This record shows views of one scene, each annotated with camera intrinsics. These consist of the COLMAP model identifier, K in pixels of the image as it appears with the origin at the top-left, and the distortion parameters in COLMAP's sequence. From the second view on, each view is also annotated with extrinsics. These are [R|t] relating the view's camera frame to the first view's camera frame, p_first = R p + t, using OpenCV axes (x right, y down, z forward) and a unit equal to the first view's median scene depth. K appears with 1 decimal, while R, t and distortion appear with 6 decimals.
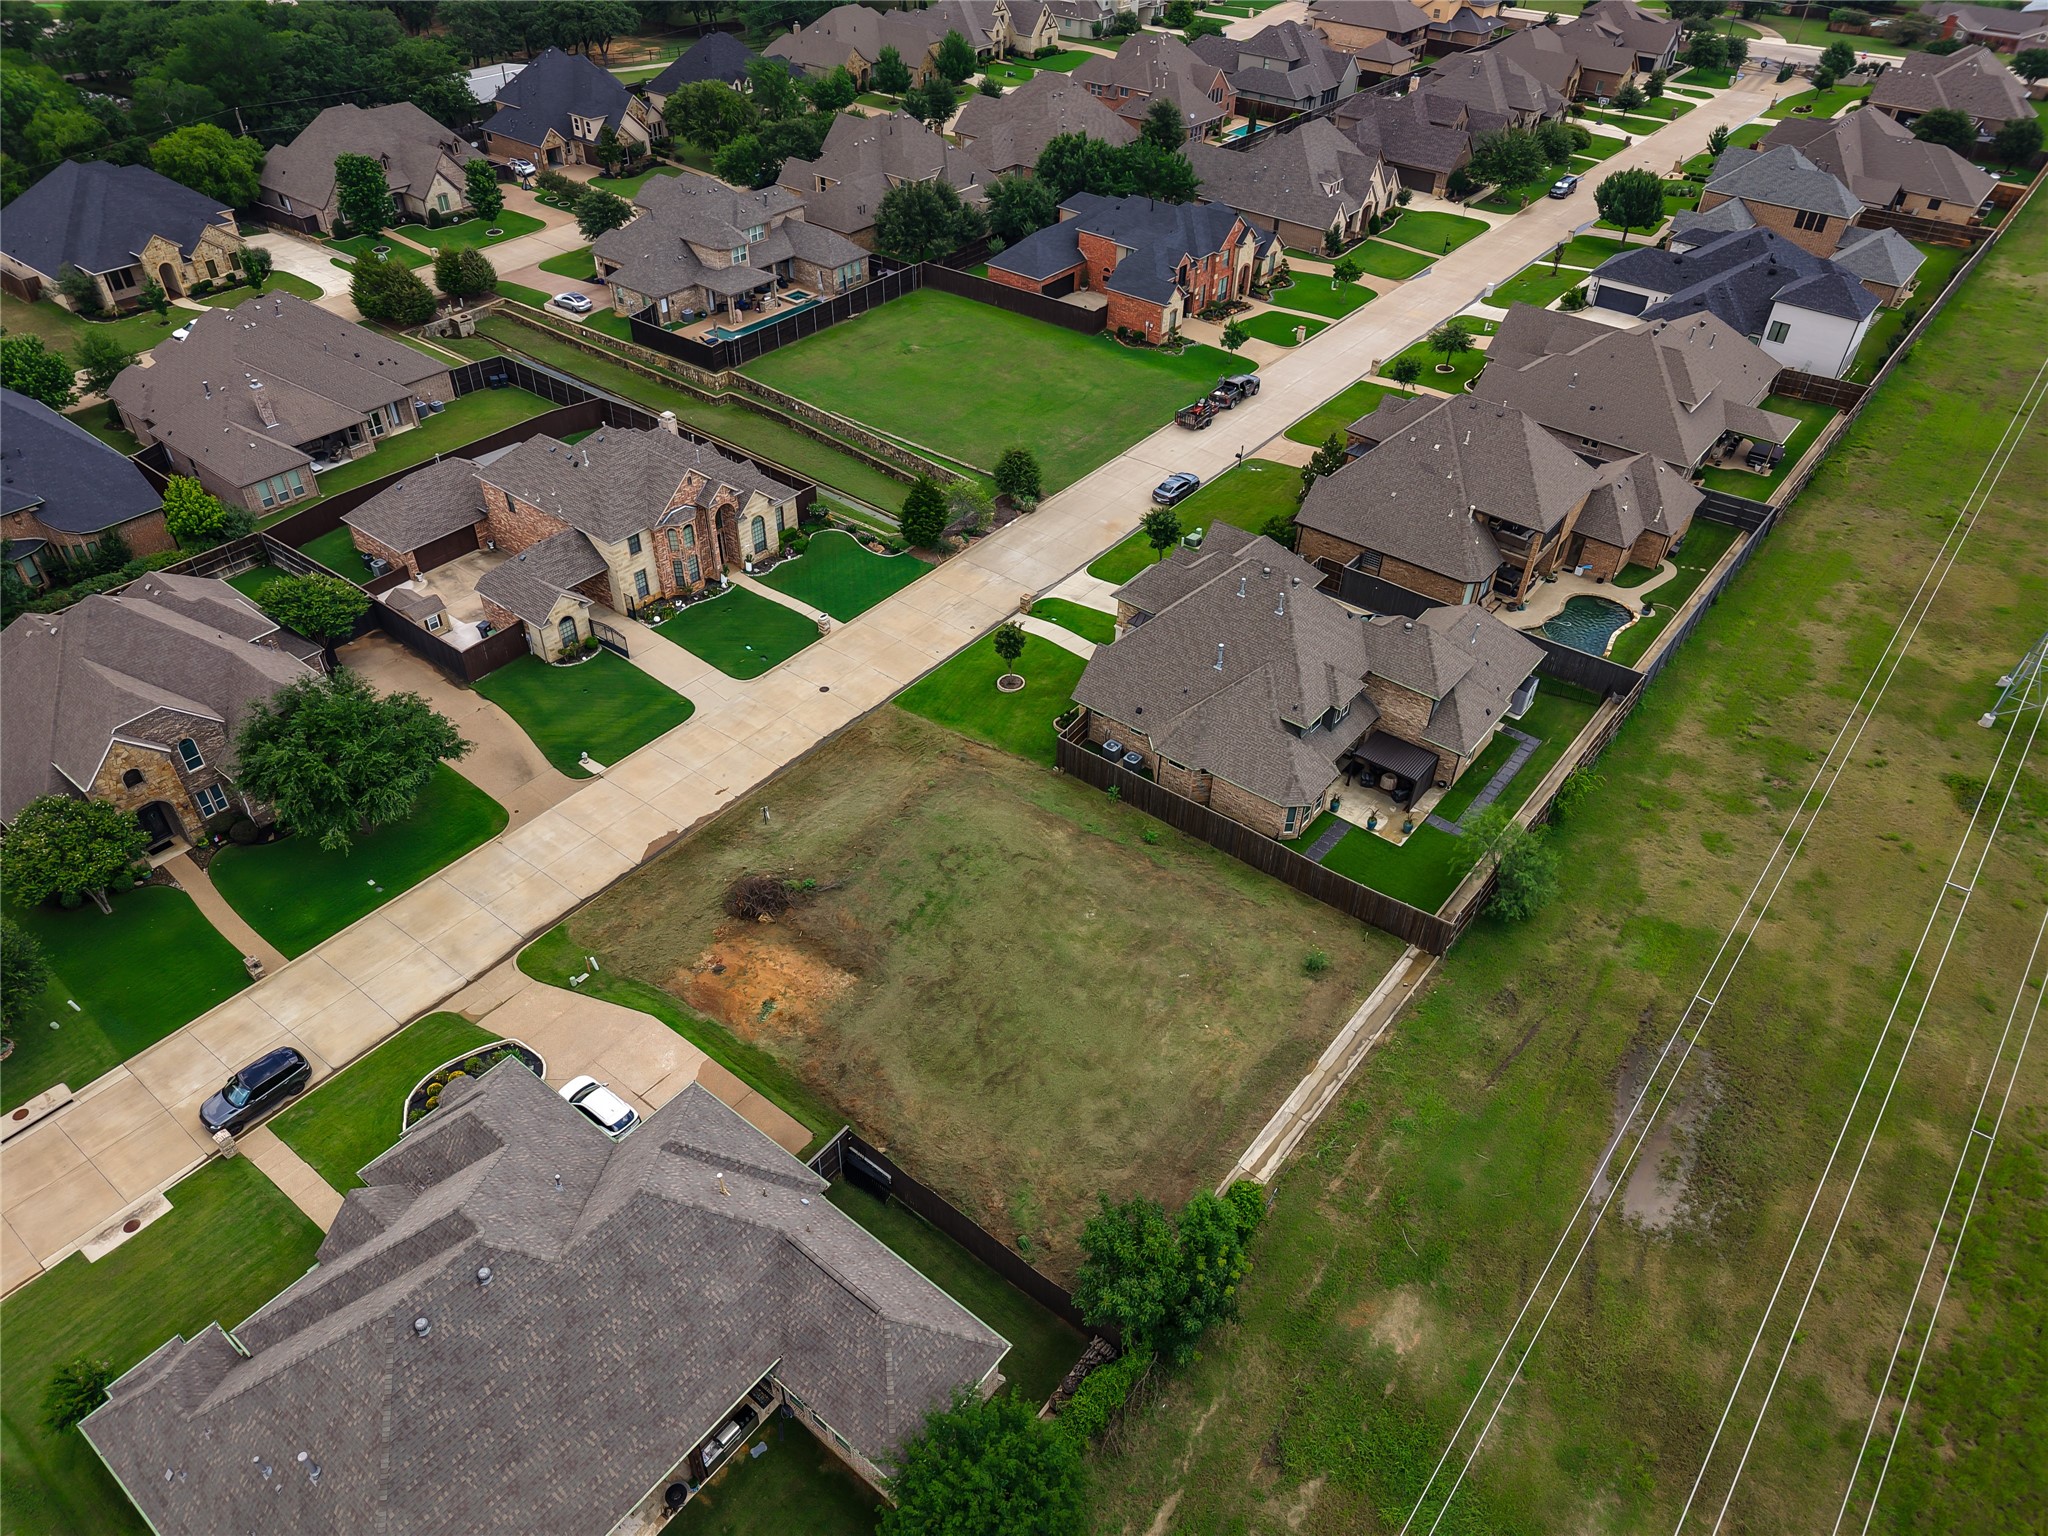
lens RADIAL K [[1368.8, 0, 1006.9], [0, 1368.8, 761.2], [0, 0, 1]] dist [0.028341, -0.024270]
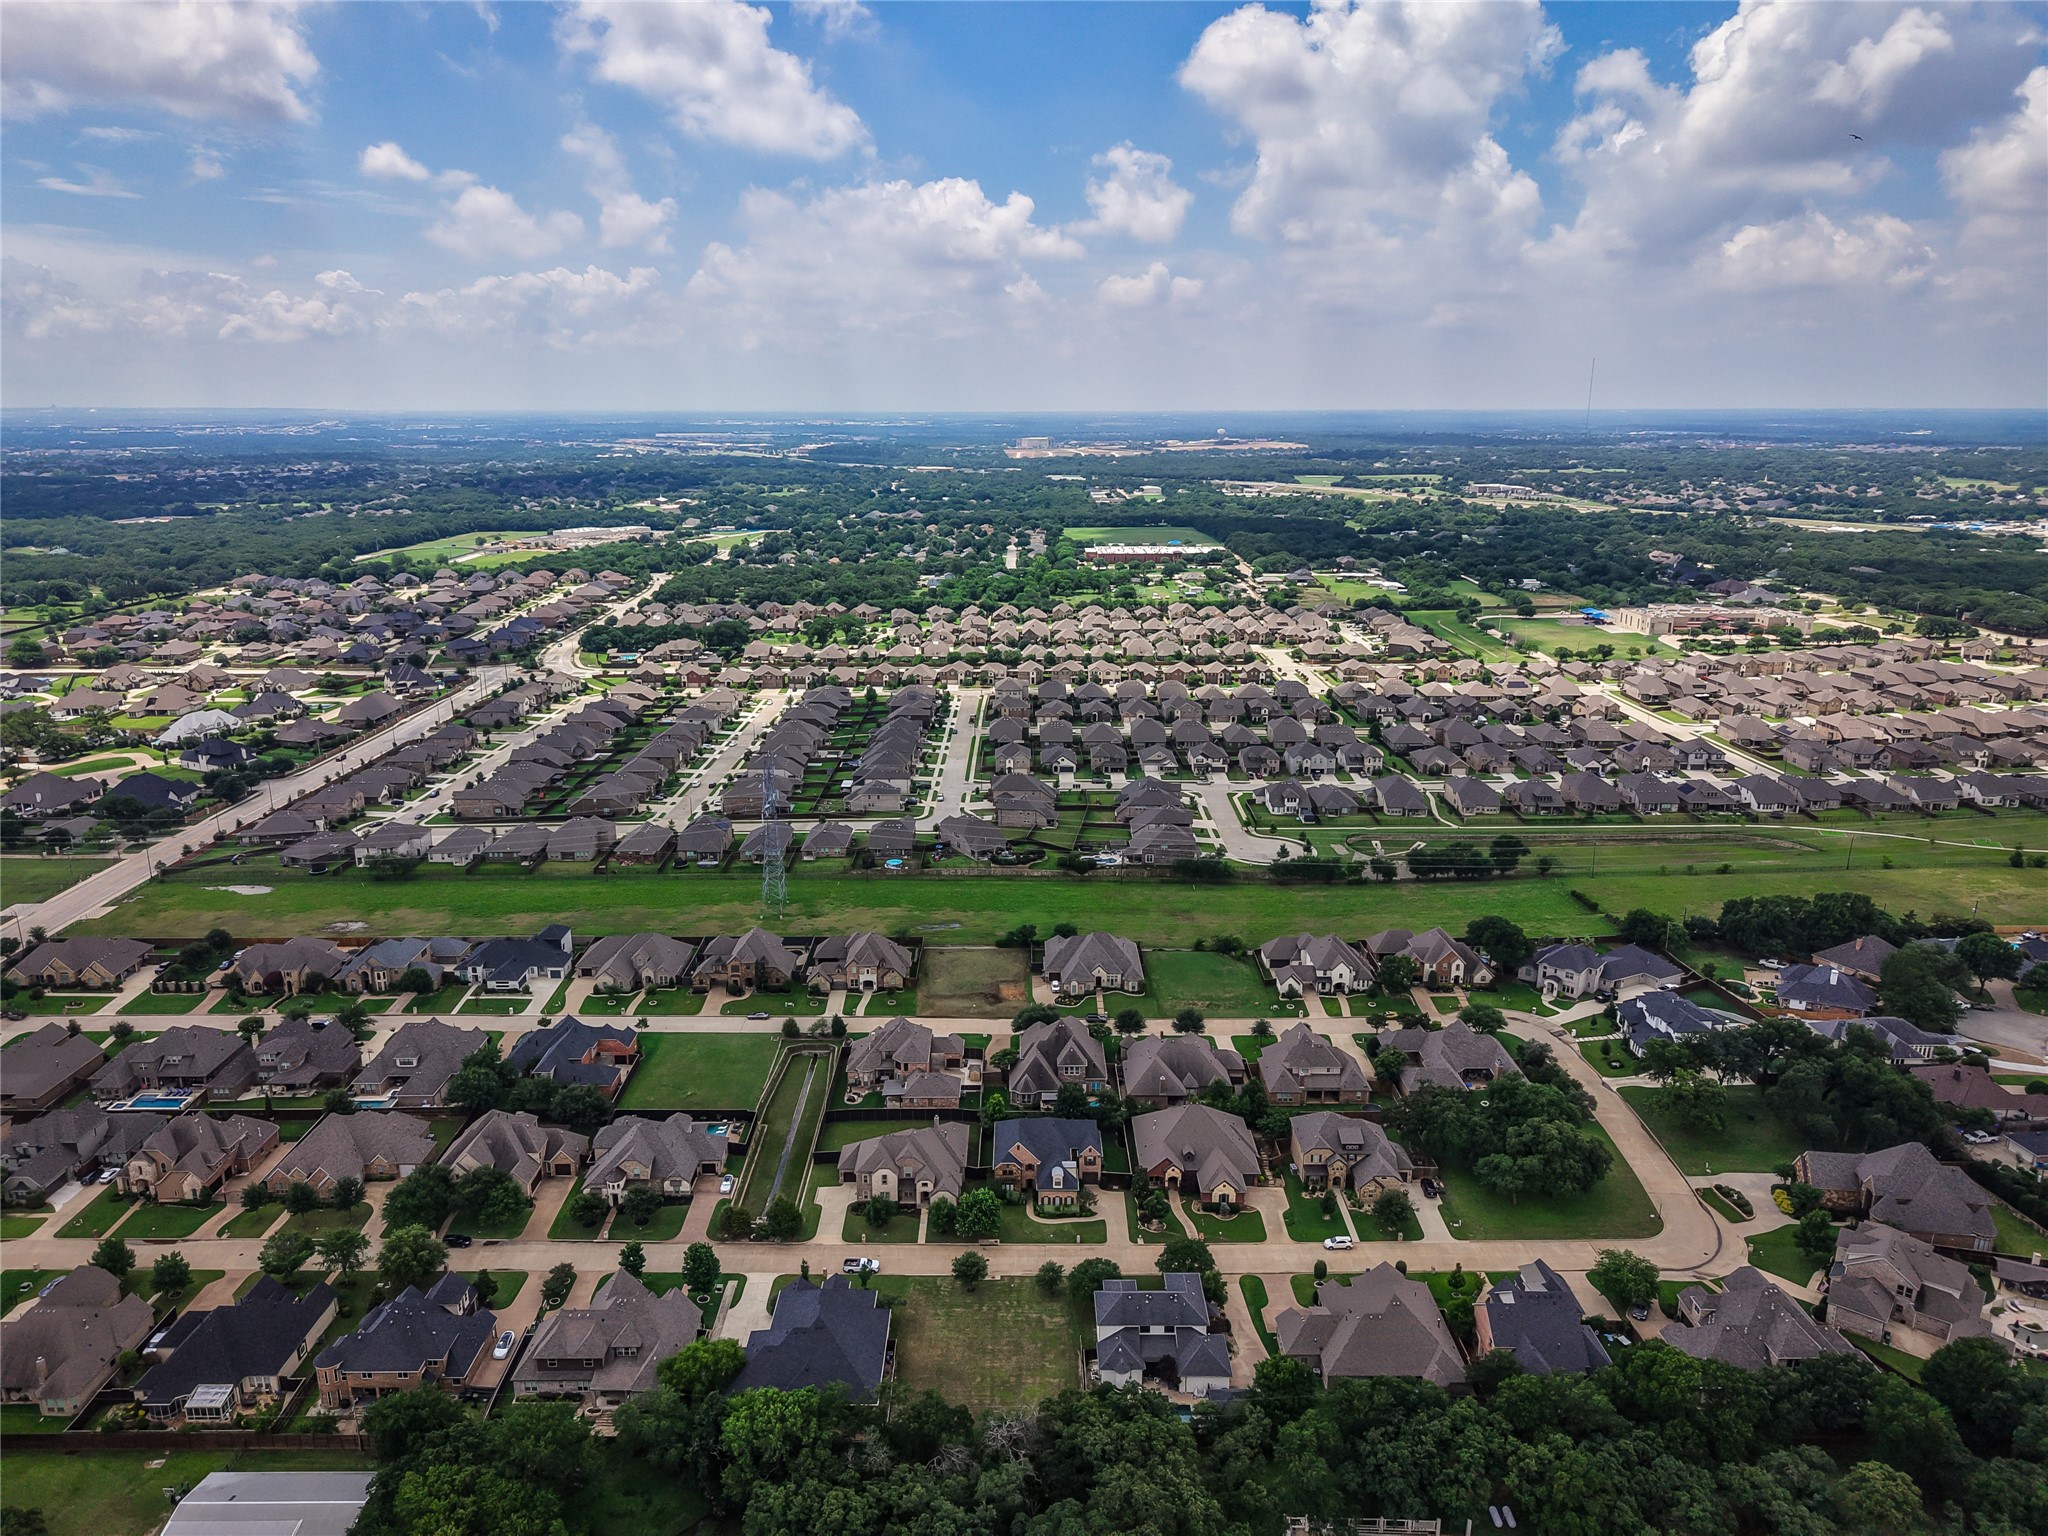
lens RADIAL K [[1368.8, 0, 1031.8], [0, 1368.8, 750.7], [0, 0, 1]] dist [0.028341, -0.024270]
pose [[-0.636001, -0.207782, 0.743189, -2.631309], [0.477406, 0.650708, 0.590477, -2.315586], [-0.606289, 0.730347, -0.314654, 1.362498]]
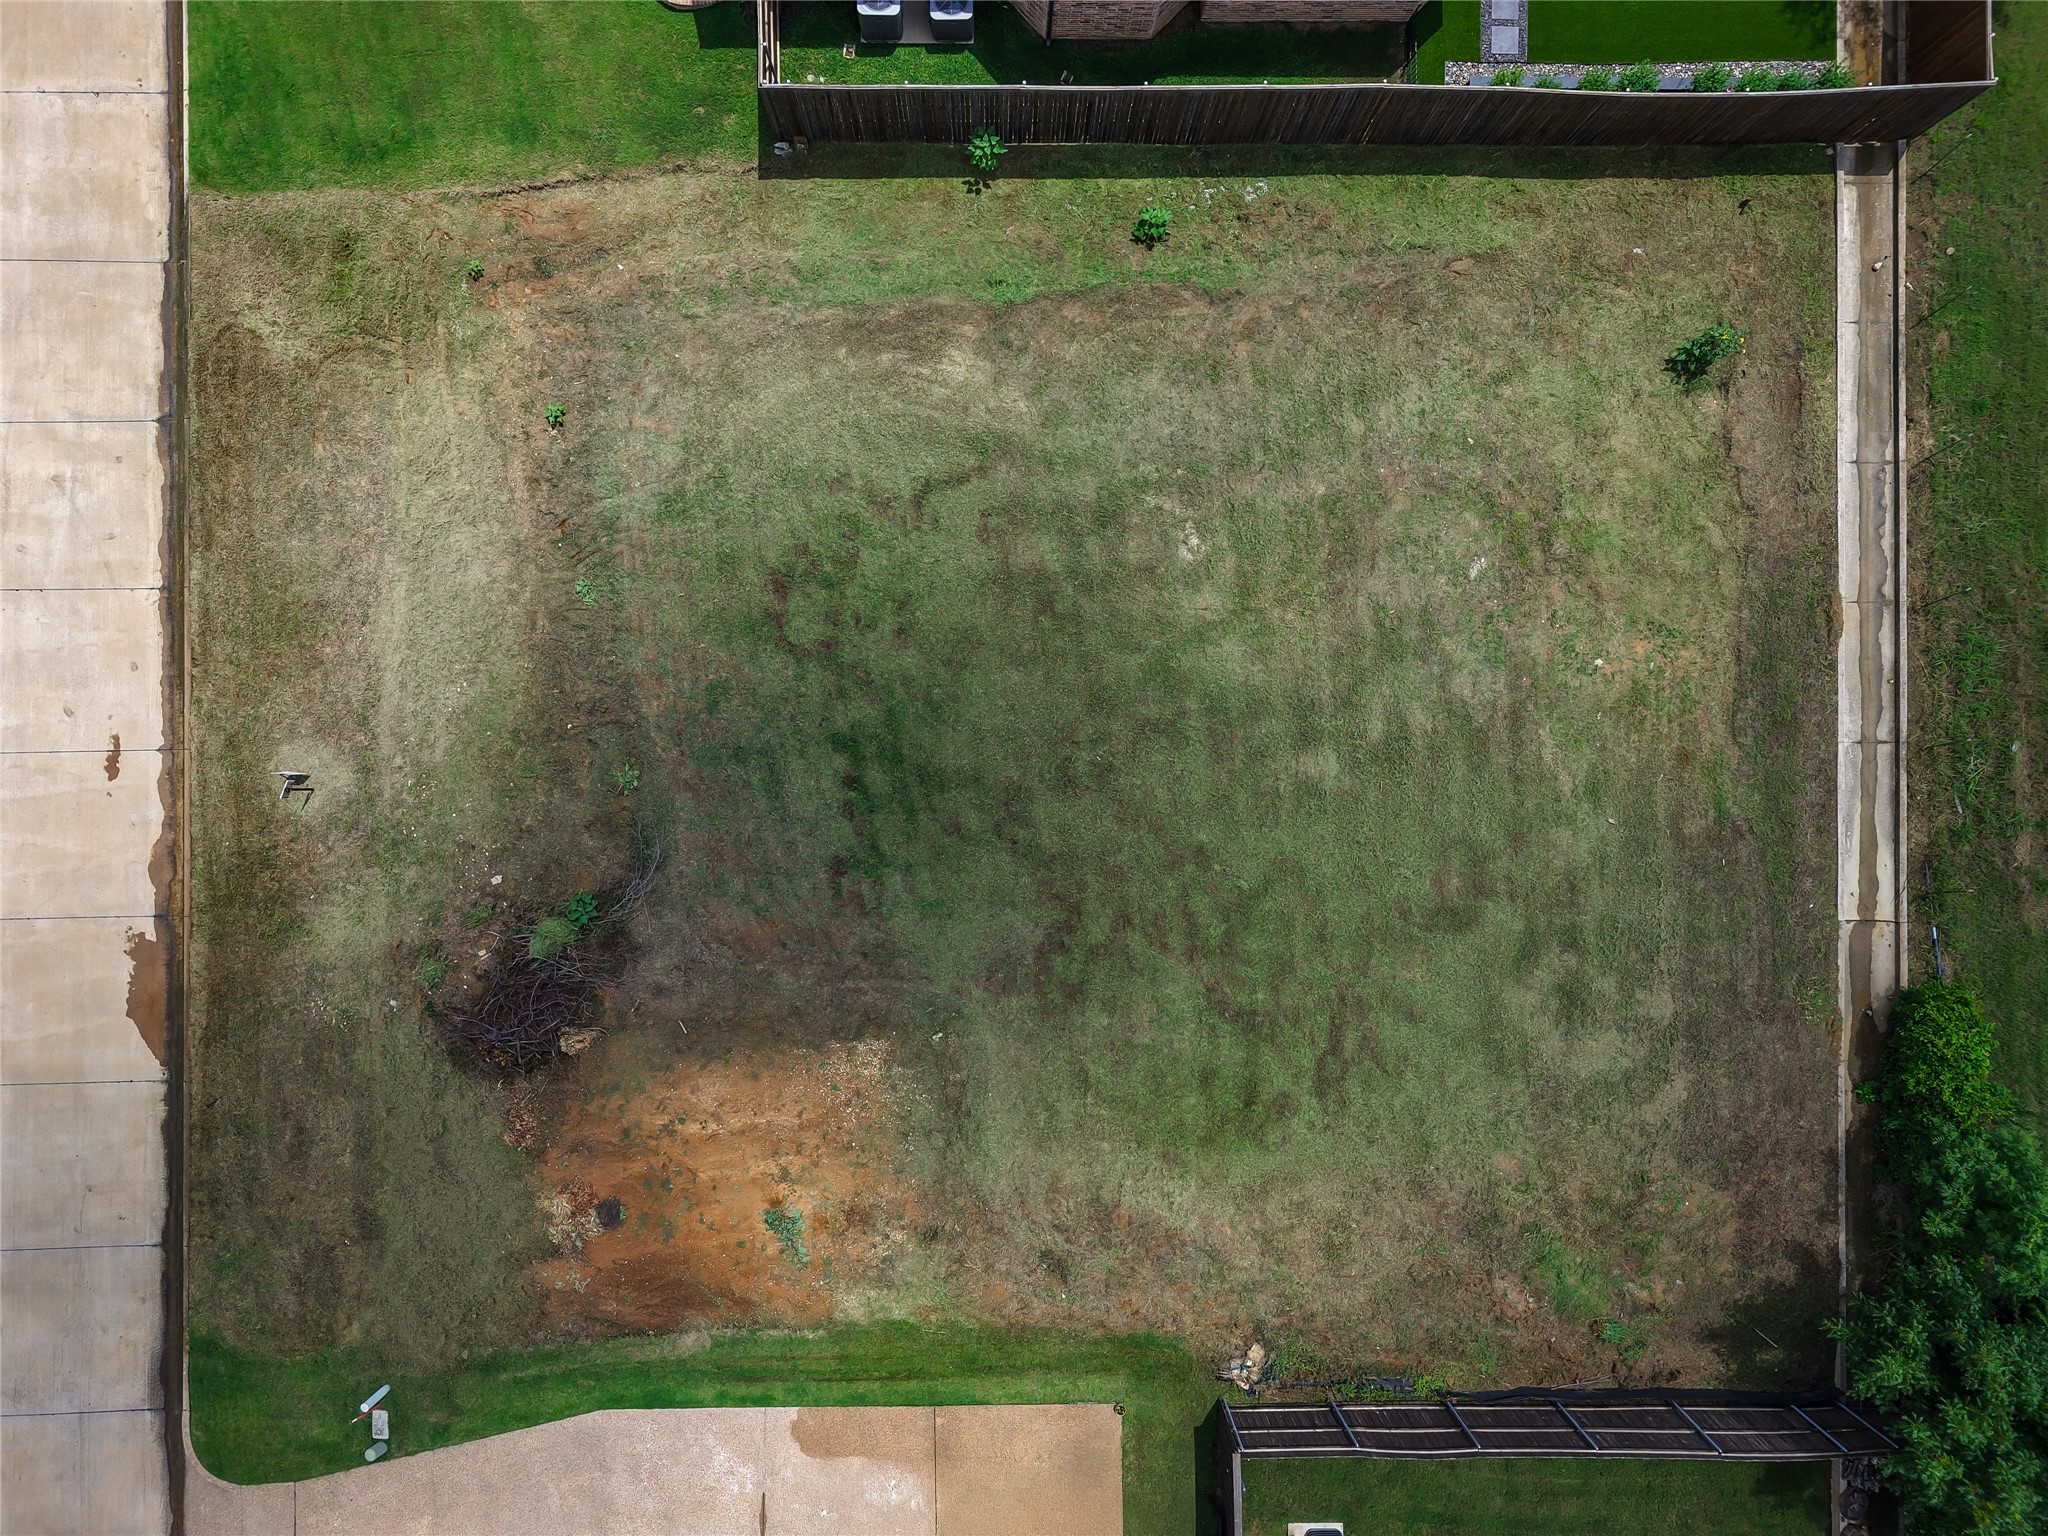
lens RADIAL K [[1368.8, 0, 1022.6], [0, 1368.8, 769.9], [0, 0, 1]] dist [0.028341, -0.024270]
pose [[0.775430, -0.631362, 0.009485, -0.019283], [0.389429, 0.490008, 0.779895, -0.153000], [-0.497044, -0.601061, 0.625838, 0.565001]]
